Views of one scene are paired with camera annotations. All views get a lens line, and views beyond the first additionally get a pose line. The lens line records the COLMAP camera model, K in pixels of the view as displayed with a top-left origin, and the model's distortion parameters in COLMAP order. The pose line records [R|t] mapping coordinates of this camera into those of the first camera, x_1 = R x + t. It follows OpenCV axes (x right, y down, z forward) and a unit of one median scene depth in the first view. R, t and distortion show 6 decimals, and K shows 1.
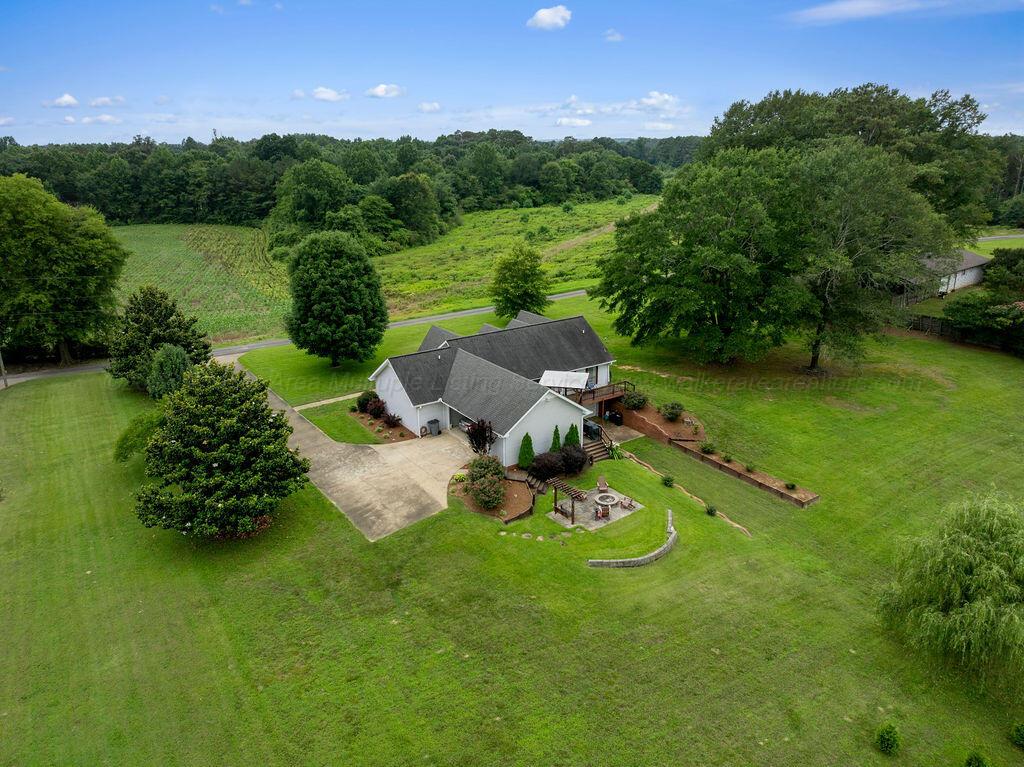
lens RADIAL K [[736.4, 0, 520.6], [0, 736.4, 382.5], [0, 0, 1]] dist [-0.030547, 0.005434]
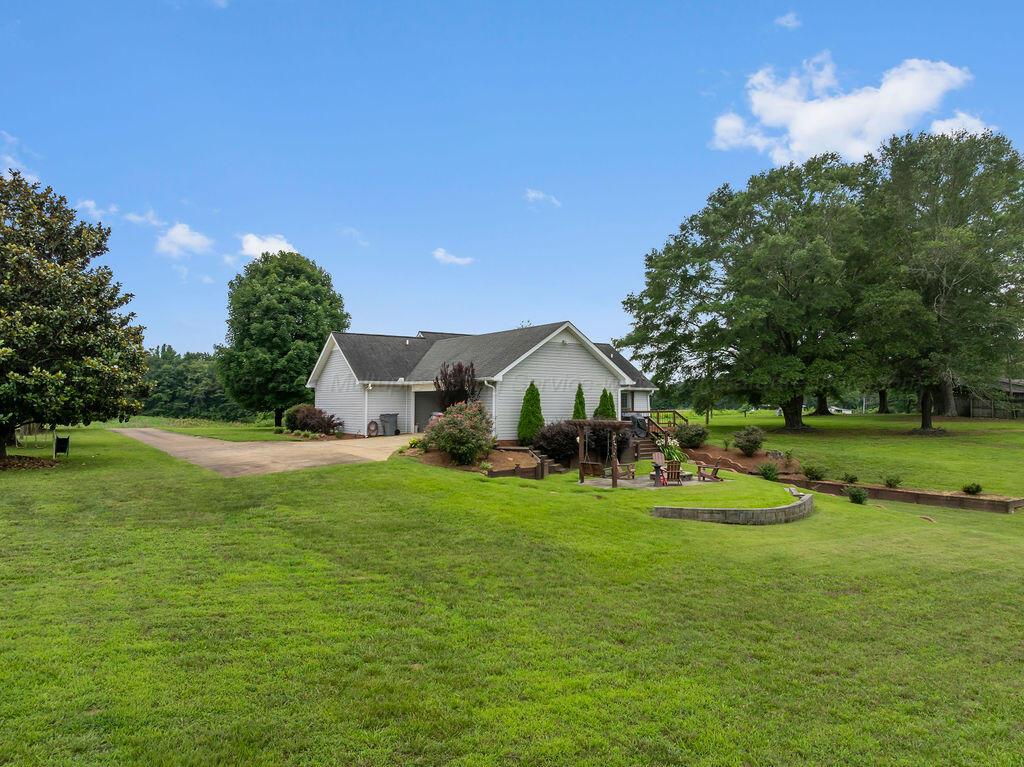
lens RADIAL K [[736.4, 0, 520.6], [0, 736.4, 382.5], [0, 0, 1]] dist [-0.030547, 0.005434]
pose [[0.999772, 0.014289, -0.015871, 0.007611], [-0.018979, 0.935219, -0.353561, 0.248969], [0.009790, 0.353782, 0.935277, 0.373682]]
